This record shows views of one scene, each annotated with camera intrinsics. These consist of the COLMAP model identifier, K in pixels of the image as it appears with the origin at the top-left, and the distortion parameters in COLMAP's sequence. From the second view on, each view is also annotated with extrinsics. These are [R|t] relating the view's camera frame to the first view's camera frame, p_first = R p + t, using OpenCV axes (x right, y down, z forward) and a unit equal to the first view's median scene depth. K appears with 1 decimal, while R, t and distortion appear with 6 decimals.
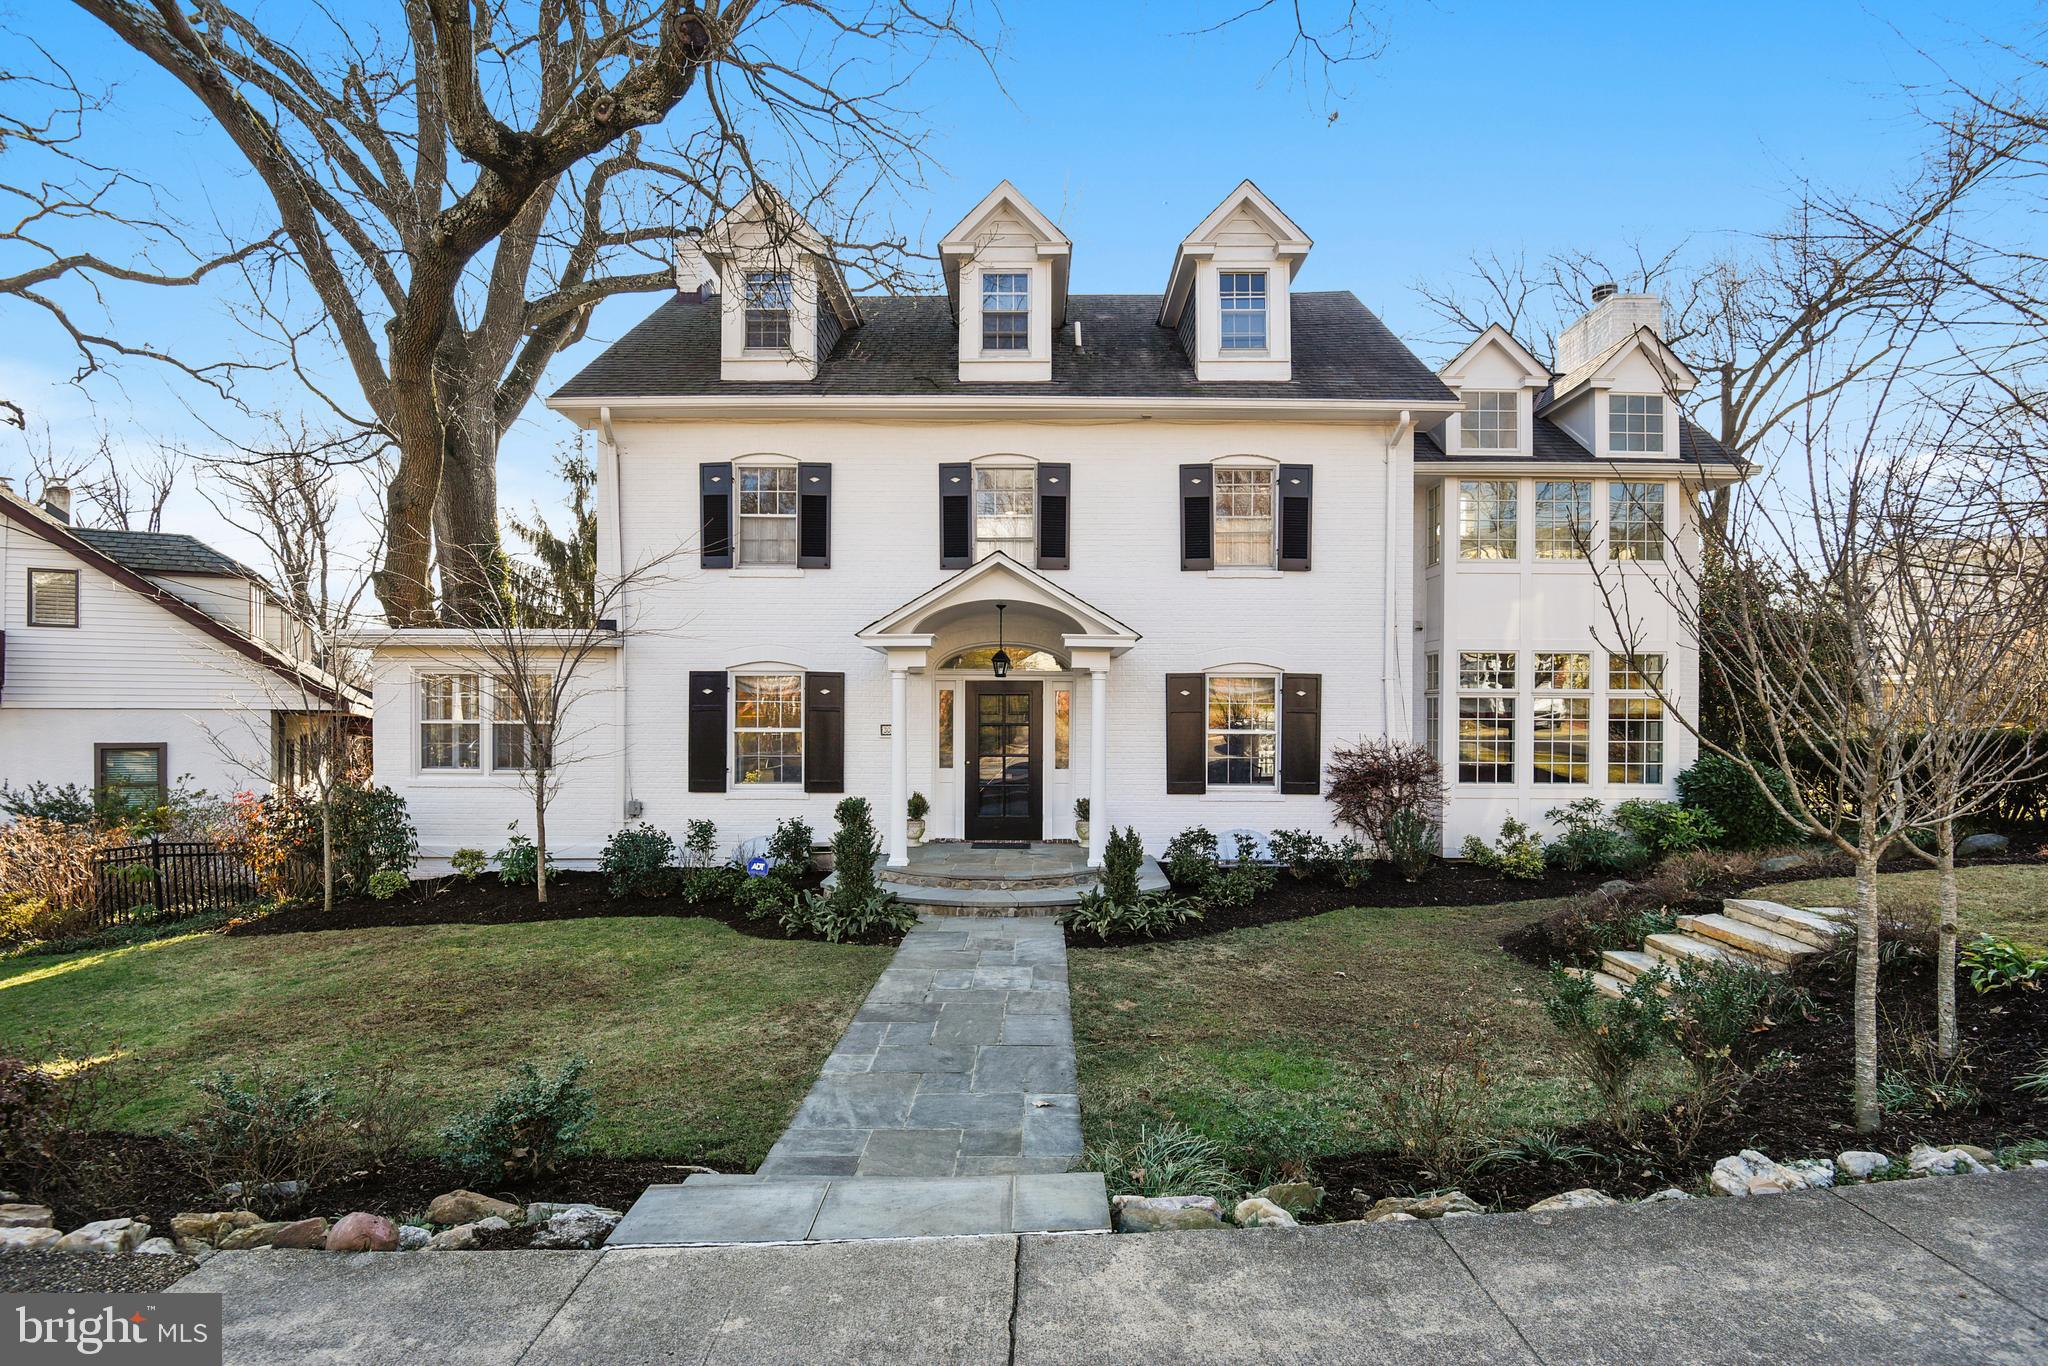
lens RADIAL K [[939.2, 0, 1025.6], [0, 939.2, 714.8], [0, 0, 1]] dist [0.000528, -0.030013]
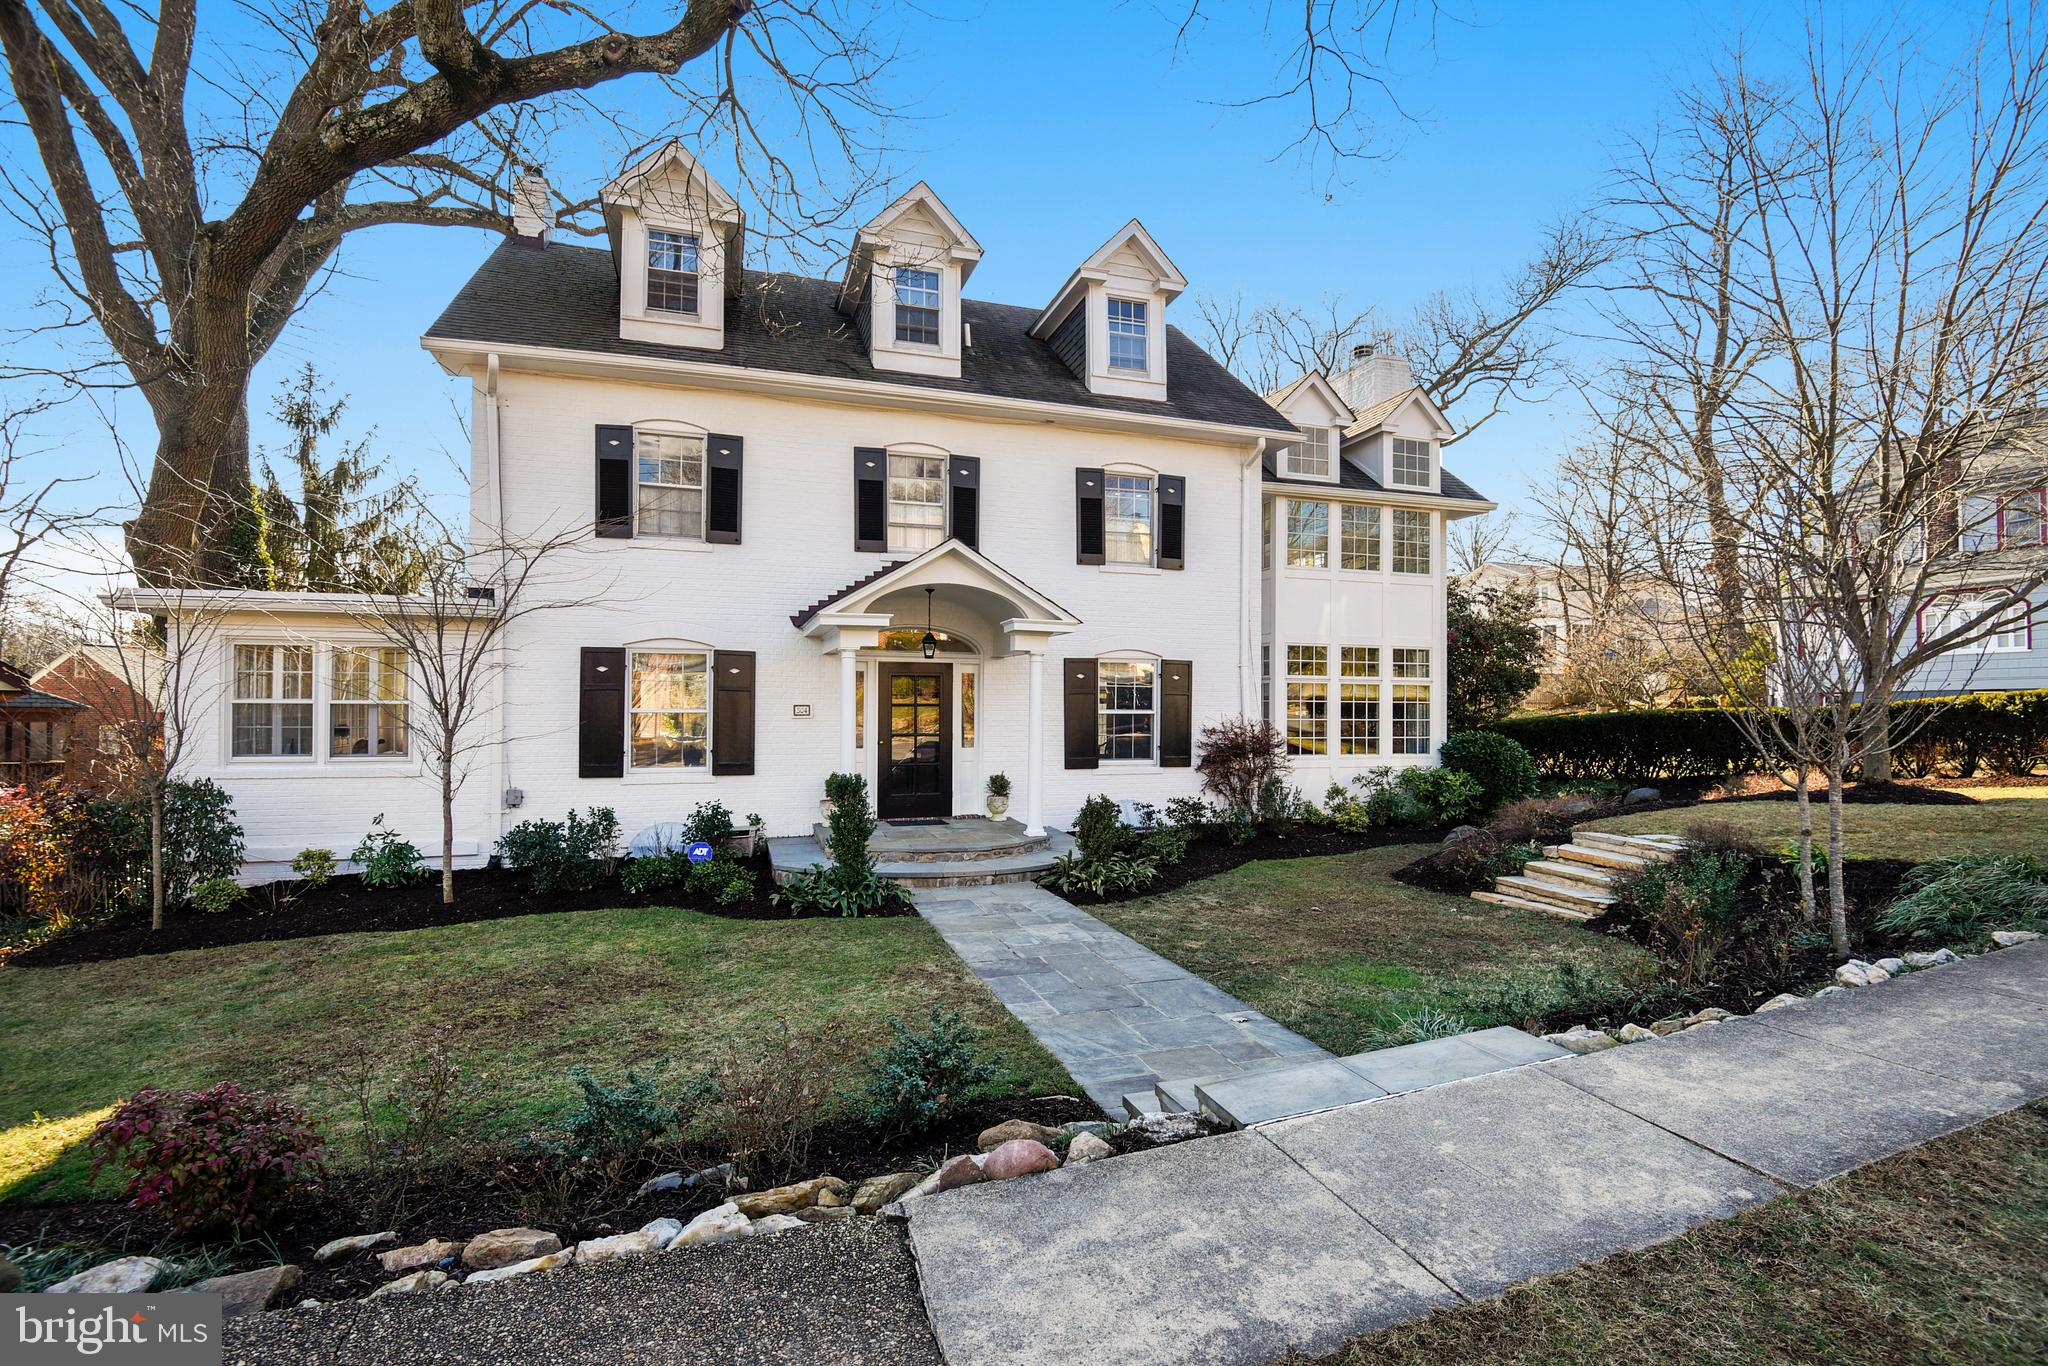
lens RADIAL K [[928.7, 0, 1027.2], [0, 928.7, 689.2], [0, 0, 1]] dist [-0.000336, -0.028661]
pose [[0.948541, 0.006013, 0.316596, -0.231158], [-0.000913, 0.999867, -0.016255, 0.009649], [-0.316652, 0.015129, 0.948421, -0.004156]]
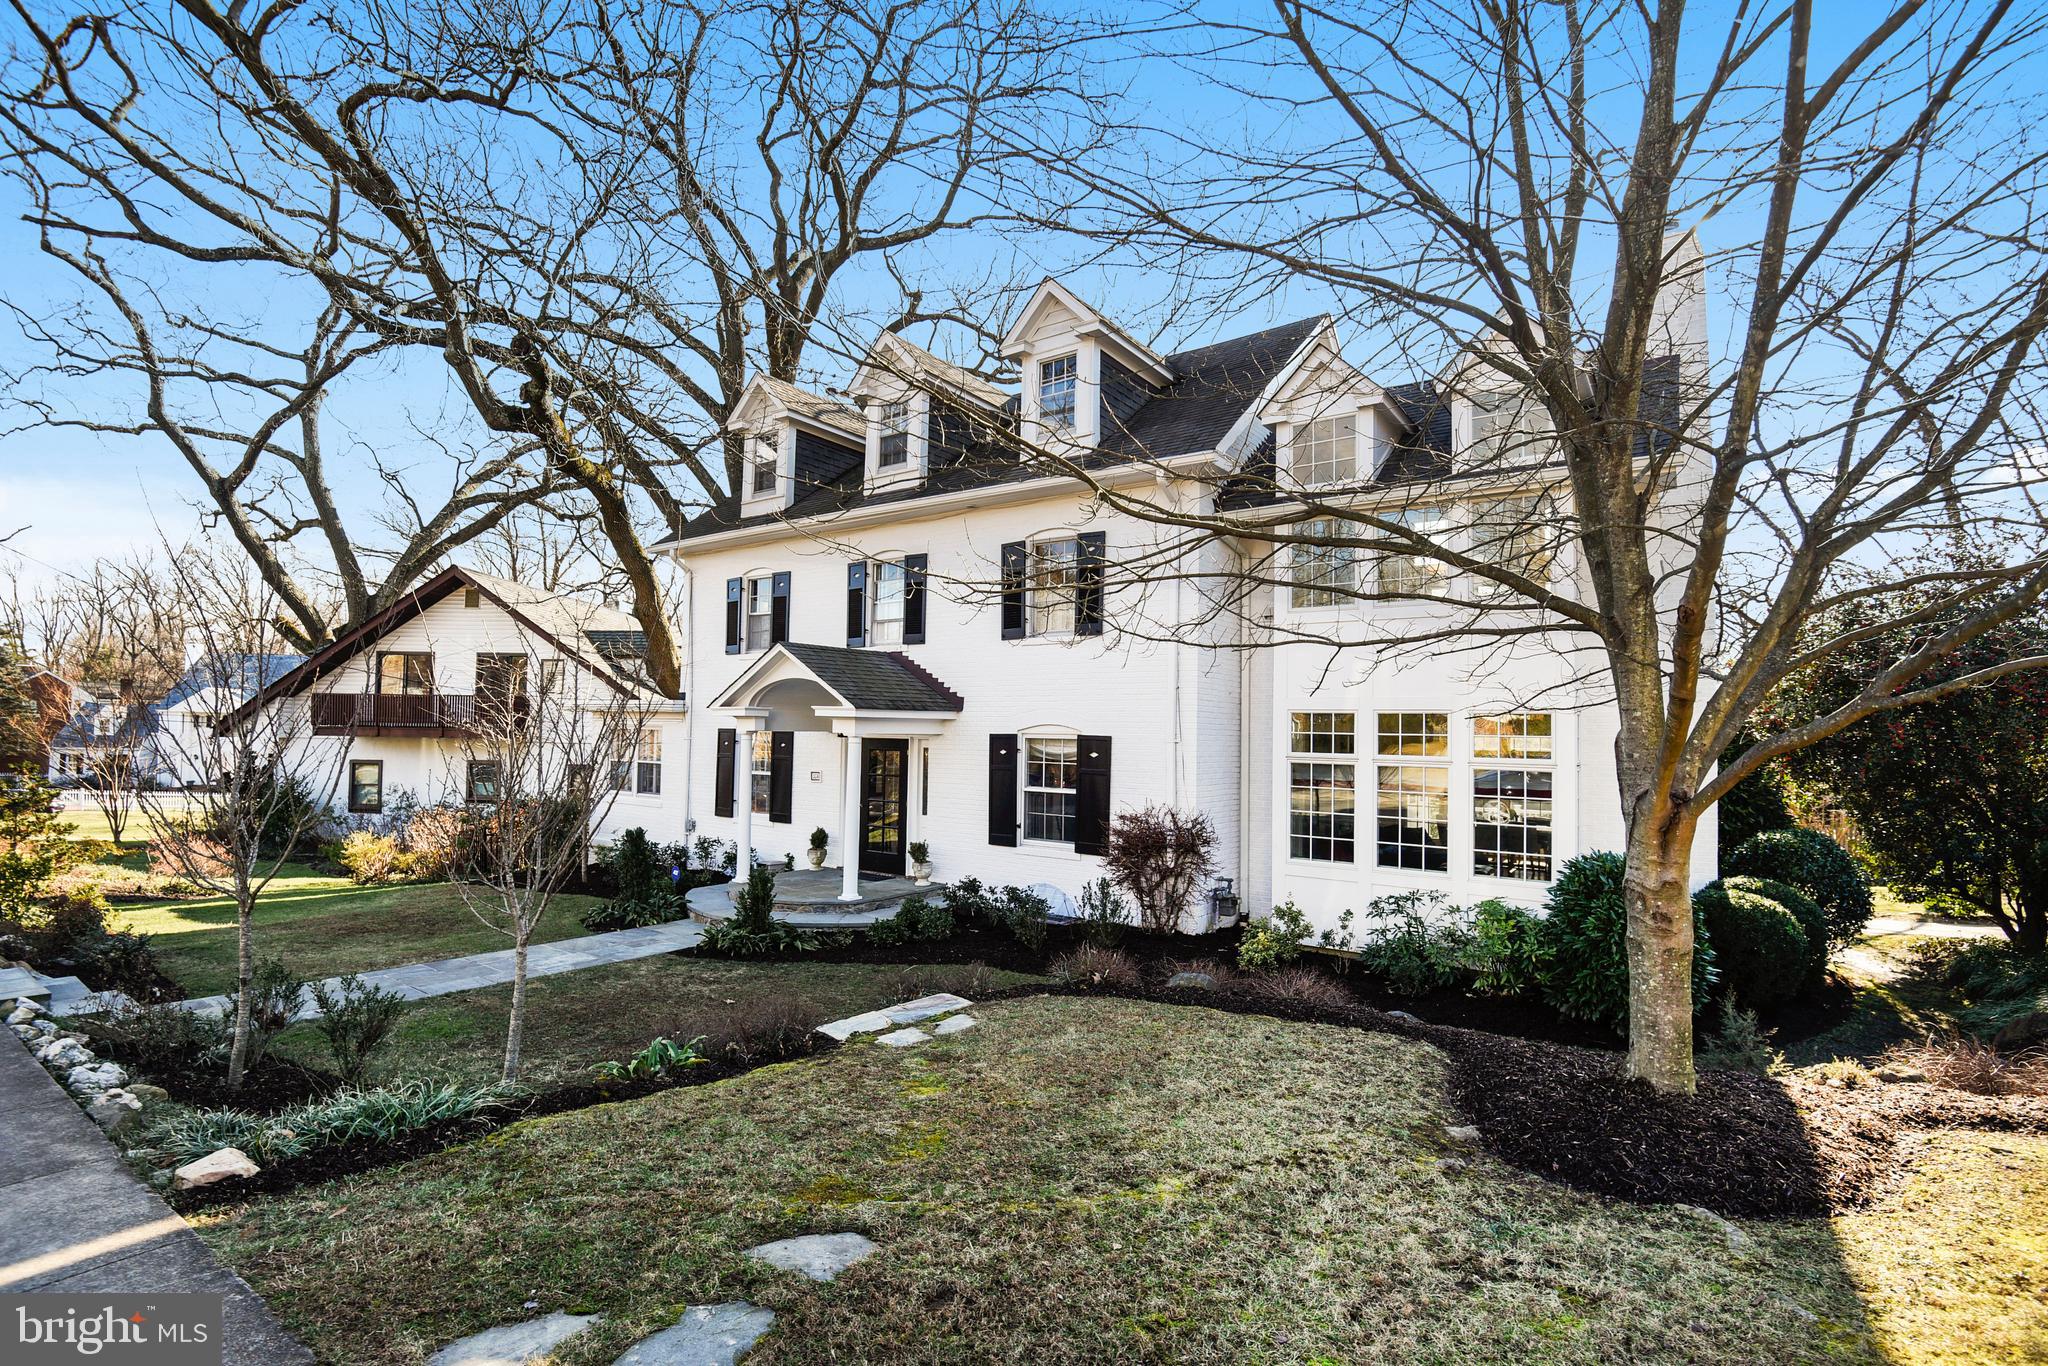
lens RADIAL K [[928.7, 0, 1027.2], [0, 928.7, 689.2], [0, 0, 1]] dist [-0.000336, -0.028661]
pose [[0.819456, -0.016769, -0.572897, 0.811651], [-0.013139, 0.998760, -0.048028, -0.044558], [0.572992, 0.046884, 0.818219, 0.132712]]
